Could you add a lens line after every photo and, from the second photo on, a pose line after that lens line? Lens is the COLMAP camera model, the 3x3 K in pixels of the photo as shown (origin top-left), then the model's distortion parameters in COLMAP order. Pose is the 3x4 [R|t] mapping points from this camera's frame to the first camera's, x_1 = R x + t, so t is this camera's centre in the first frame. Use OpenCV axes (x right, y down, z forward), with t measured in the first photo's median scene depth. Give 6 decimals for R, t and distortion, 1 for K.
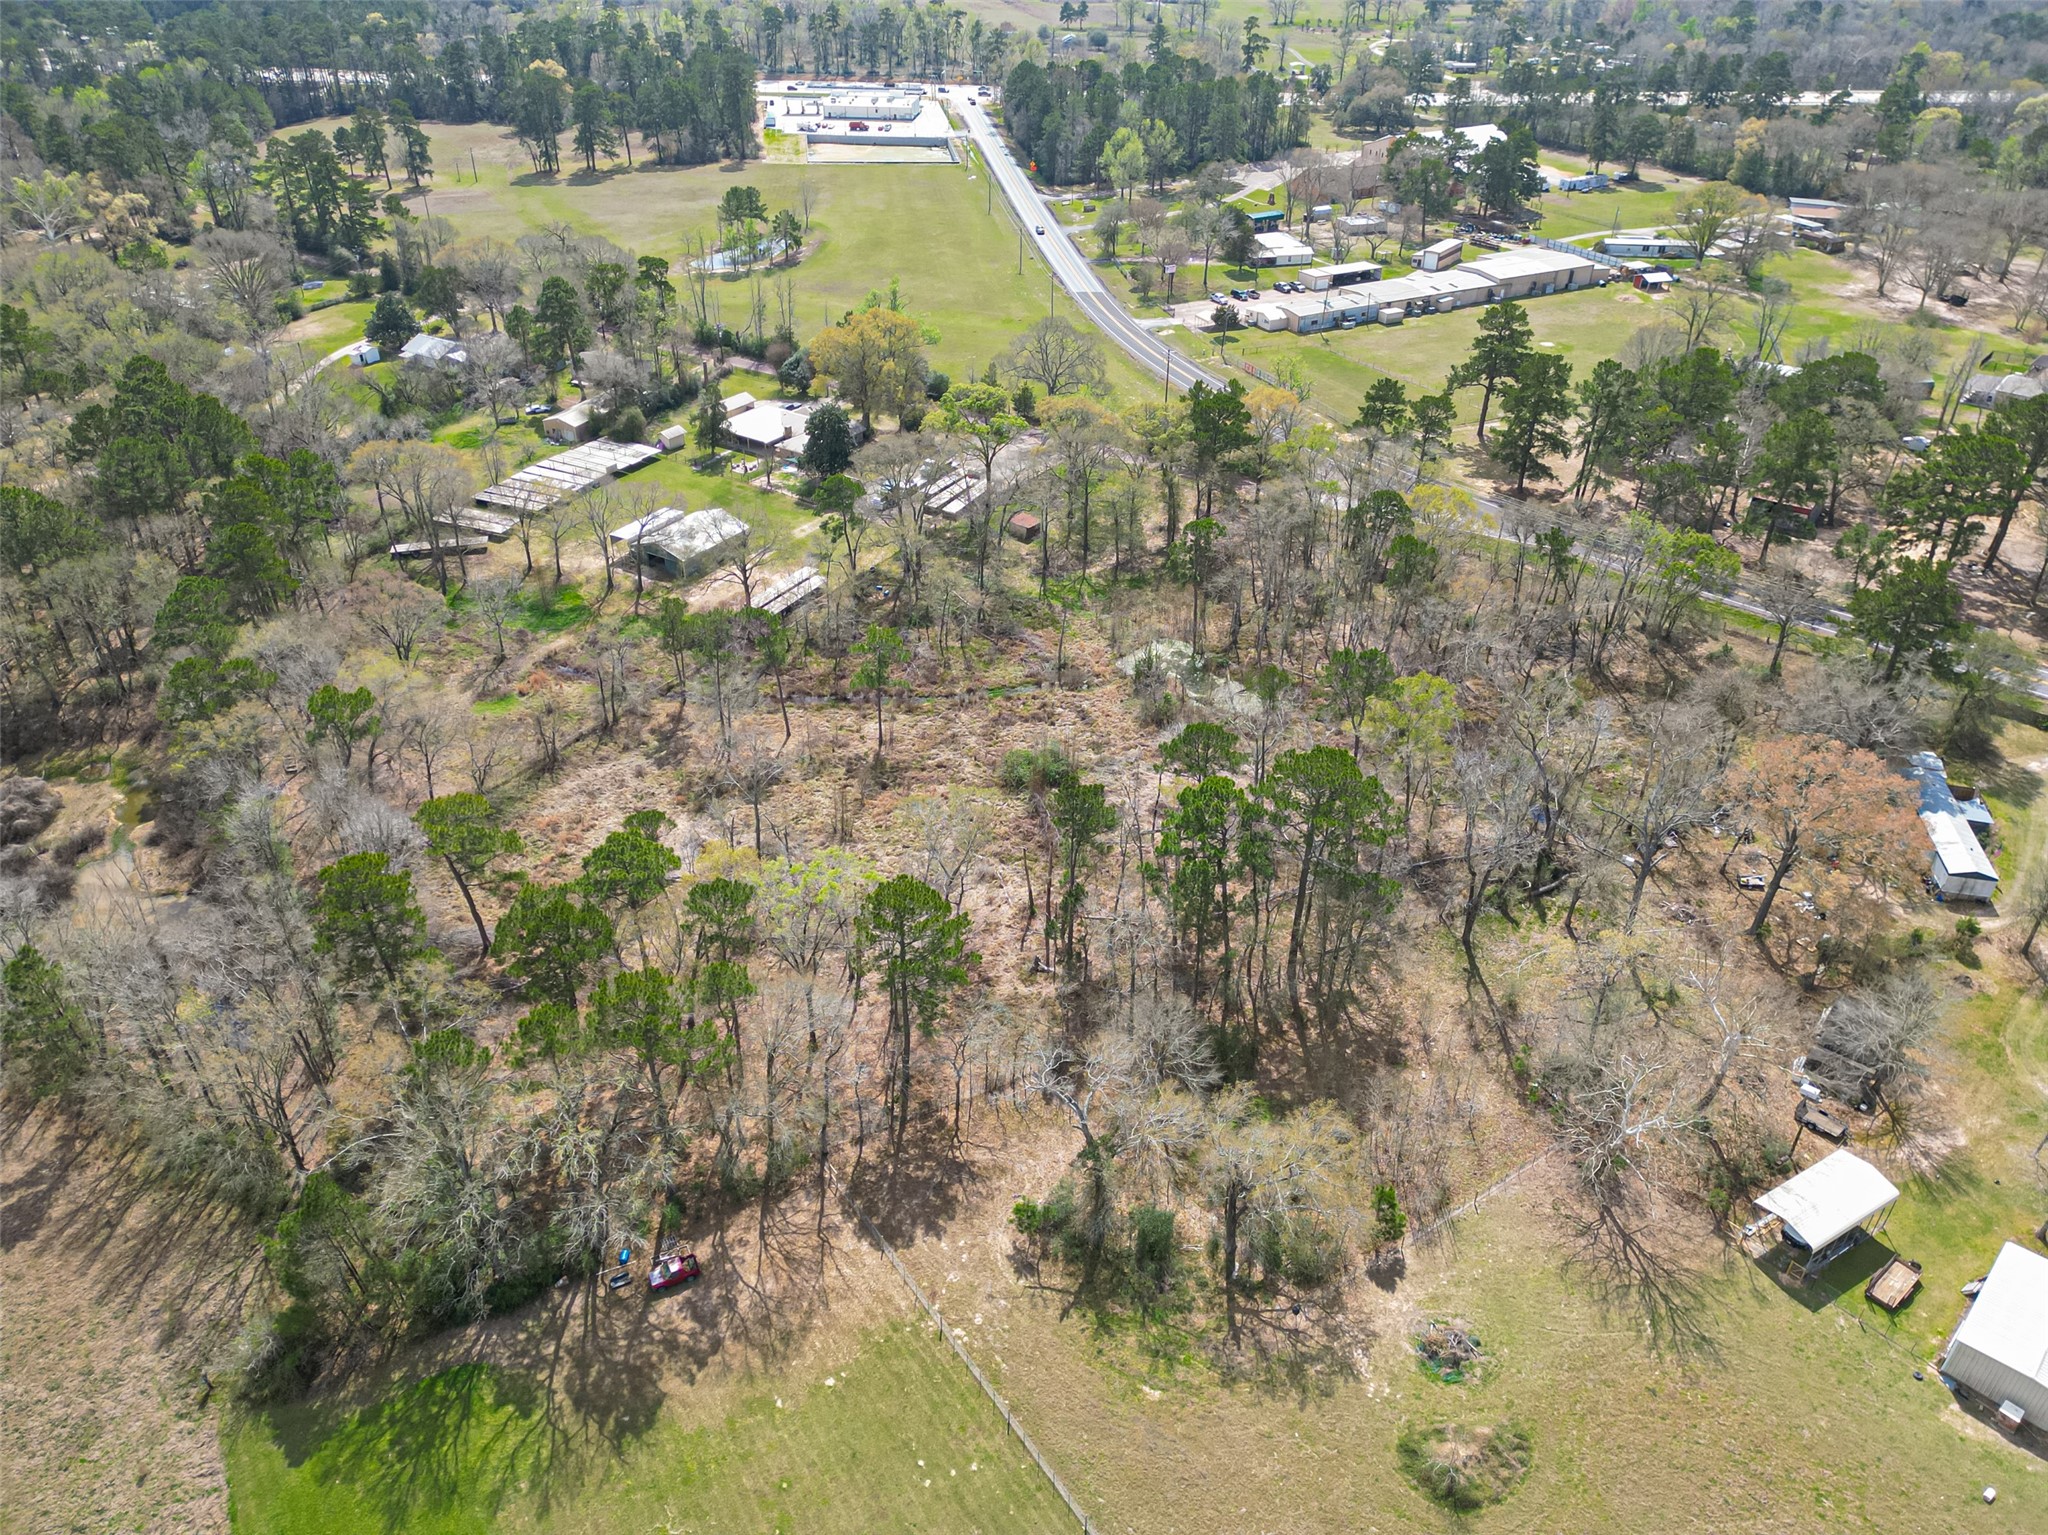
lens RADIAL K [[1421.9, 0, 1021.1], [0, 1421.9, 773.3], [0, 0, 1]] dist [0.081394, -0.077502]
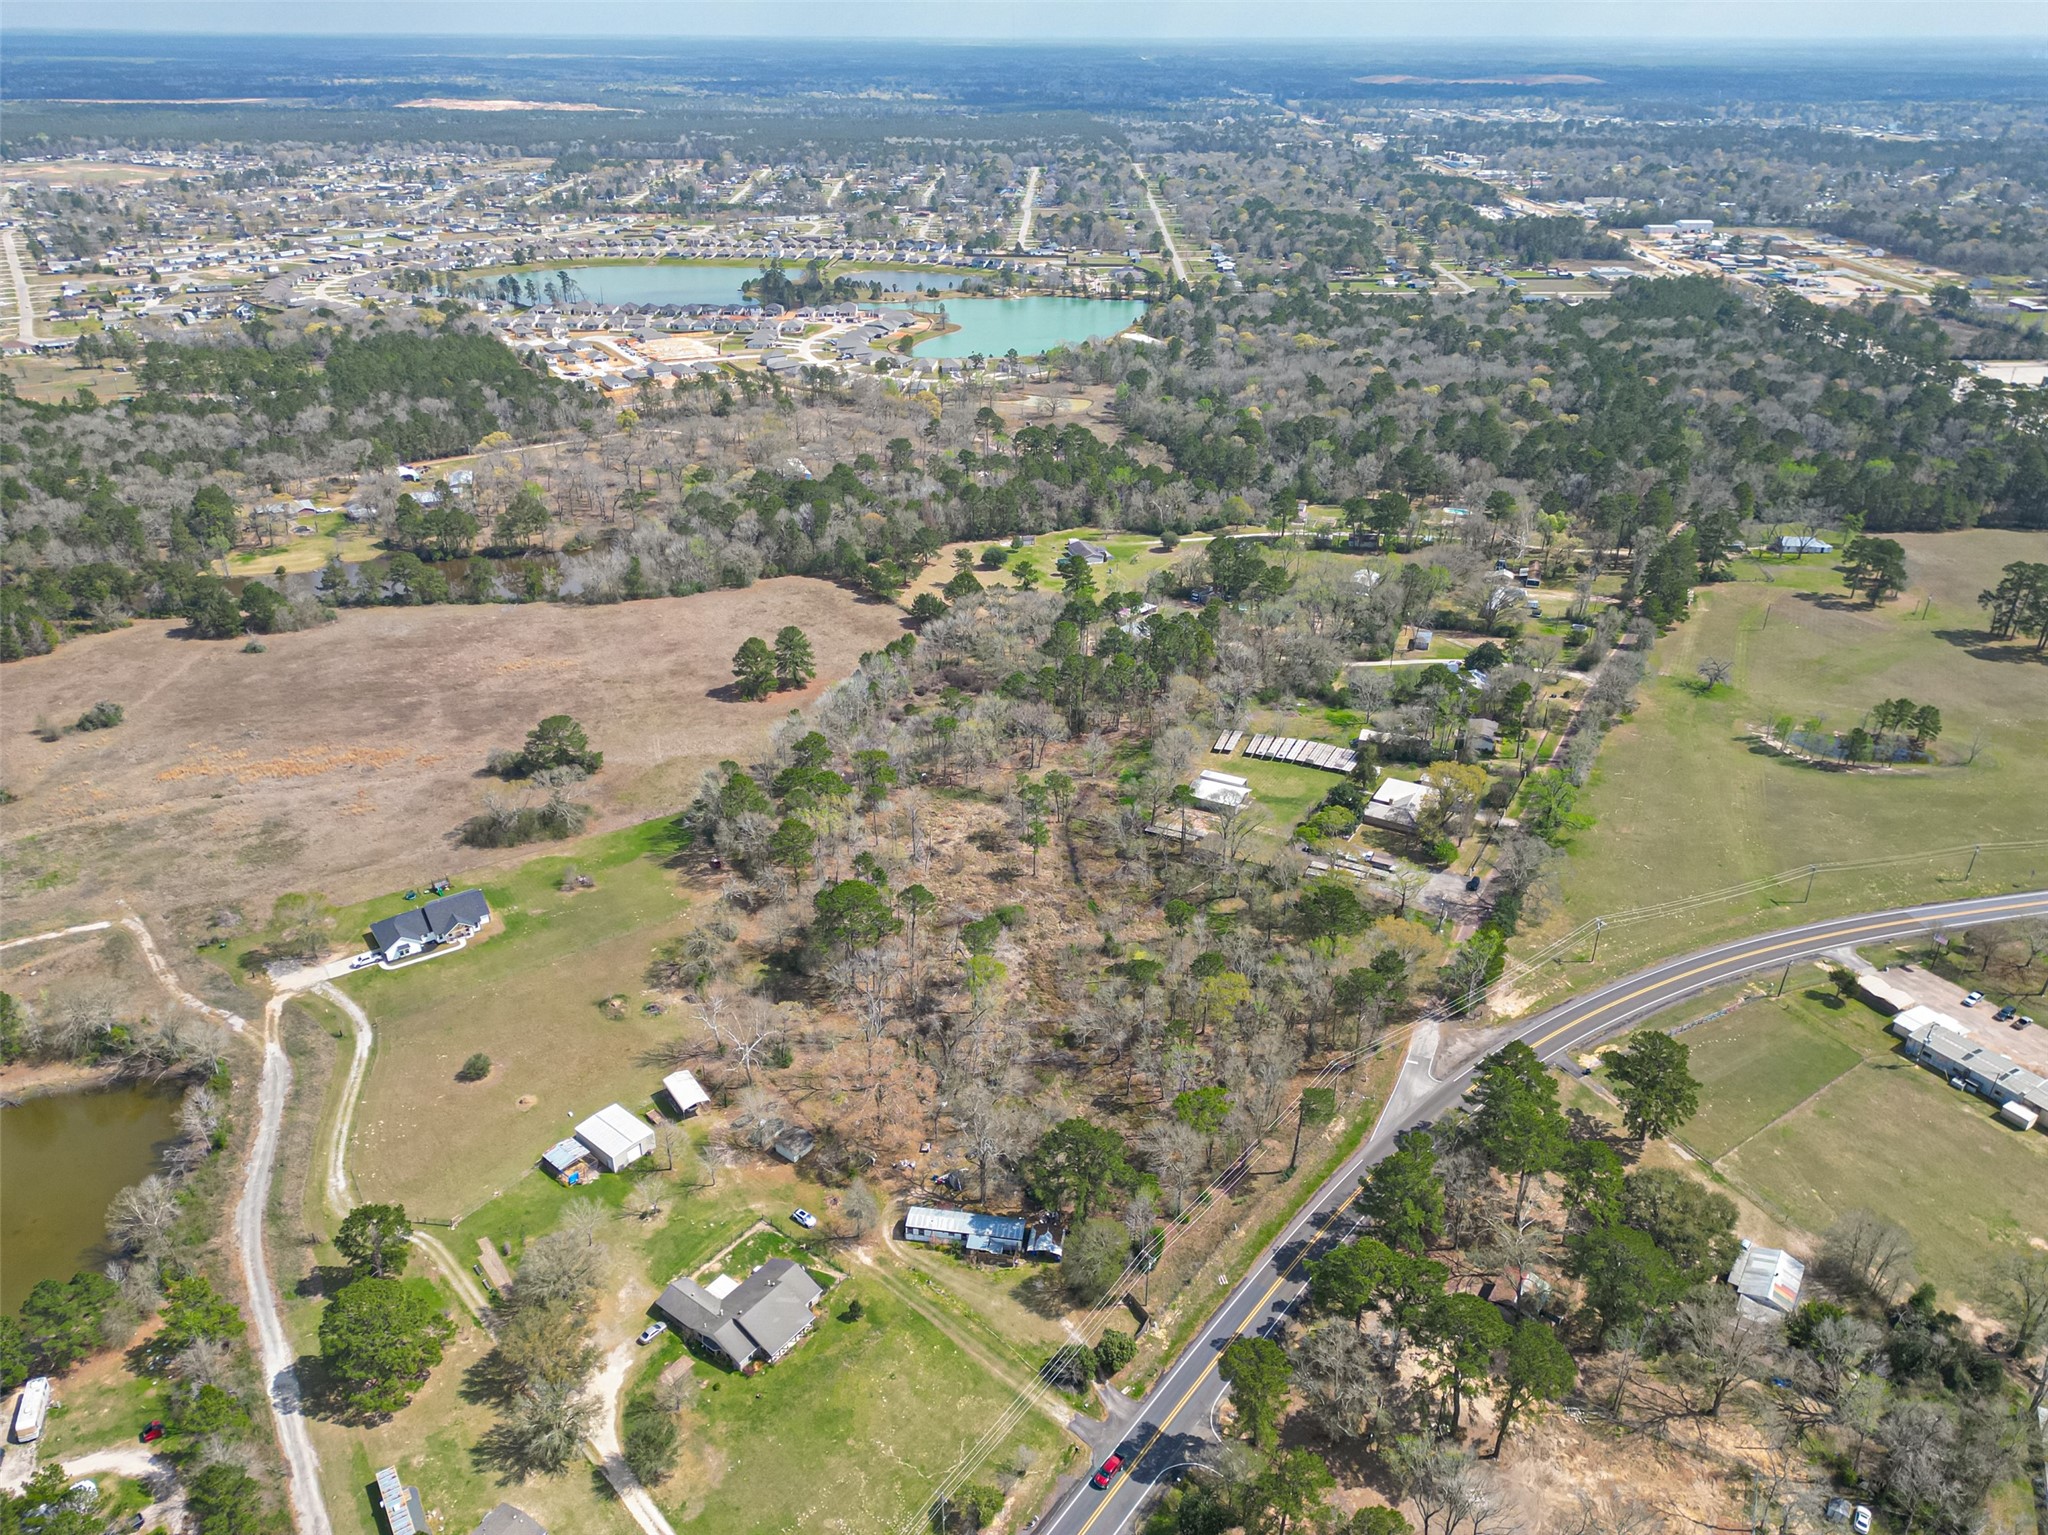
lens RADIAL K [[1427.6, 0, 1020.9], [0, 1427.6, 768.6], [0, 0, 1]] dist [0.076896, -0.074658]
pose [[0.071777, 0.452730, -0.888754, 1.302249], [-0.551128, 0.760674, 0.342976, -0.656895], [0.831328, 0.465199, 0.304111, 0.247602]]
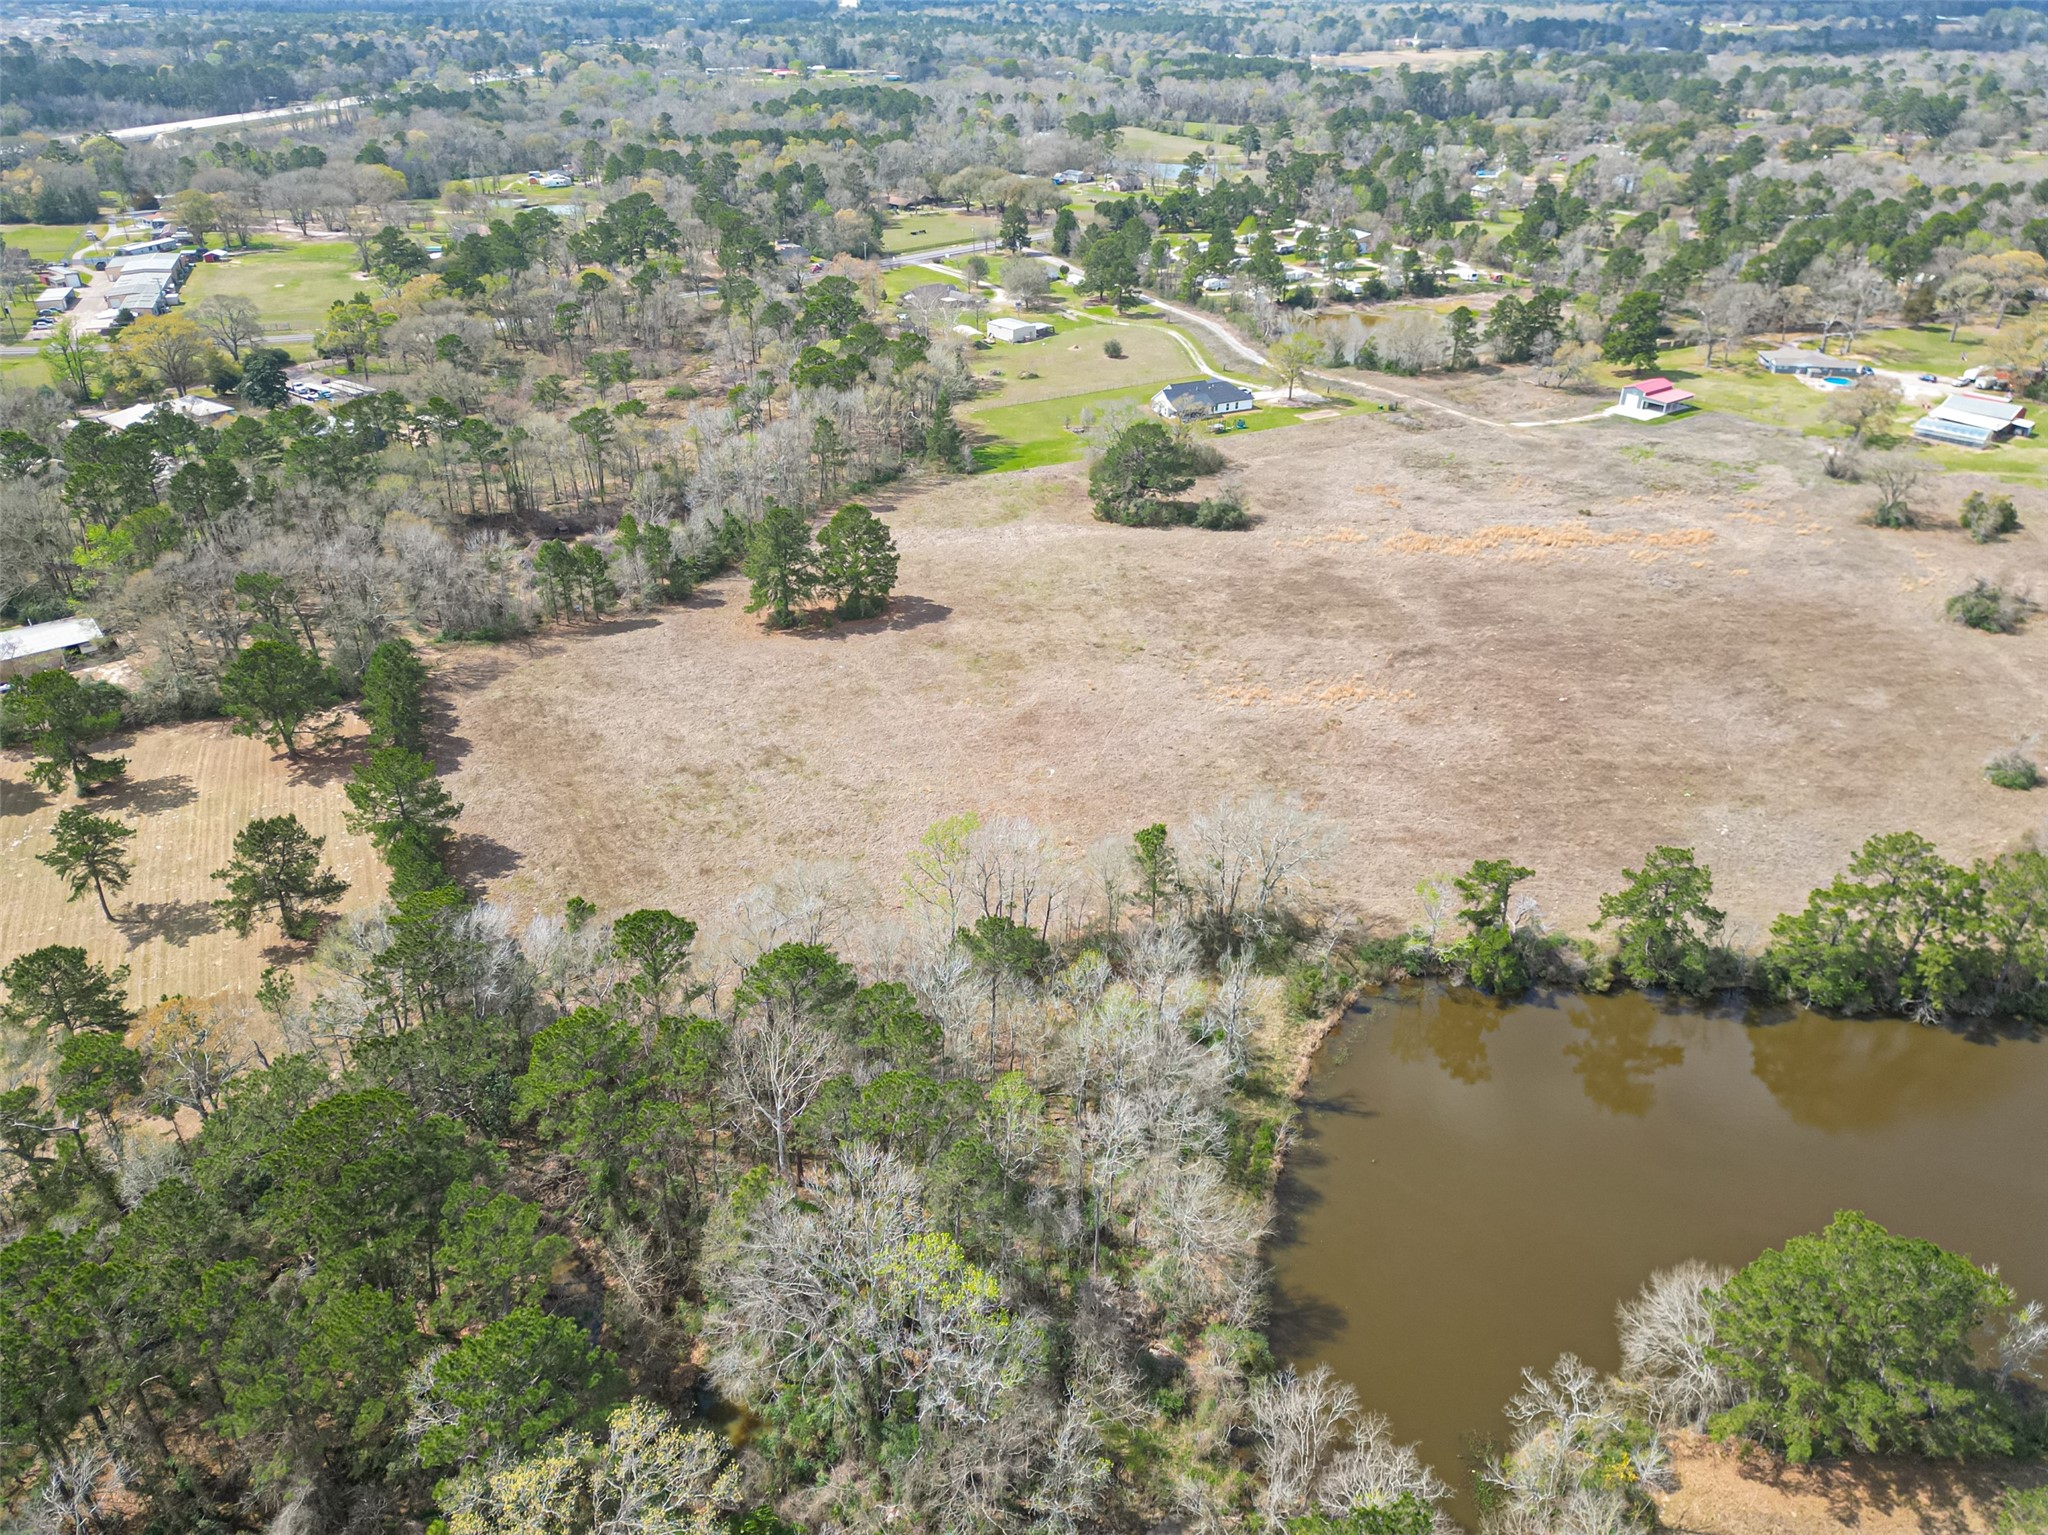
lens RADIAL K [[1427.6, 0, 1020.9], [0, 1427.6, 768.6], [0, 0, 1]] dist [0.076896, -0.074658]
pose [[0.092761, -0.494300, 0.864328, -1.628216], [0.544470, 0.751969, 0.371610, -0.081702], [-0.833635, 0.436130, 0.338885, 0.073303]]
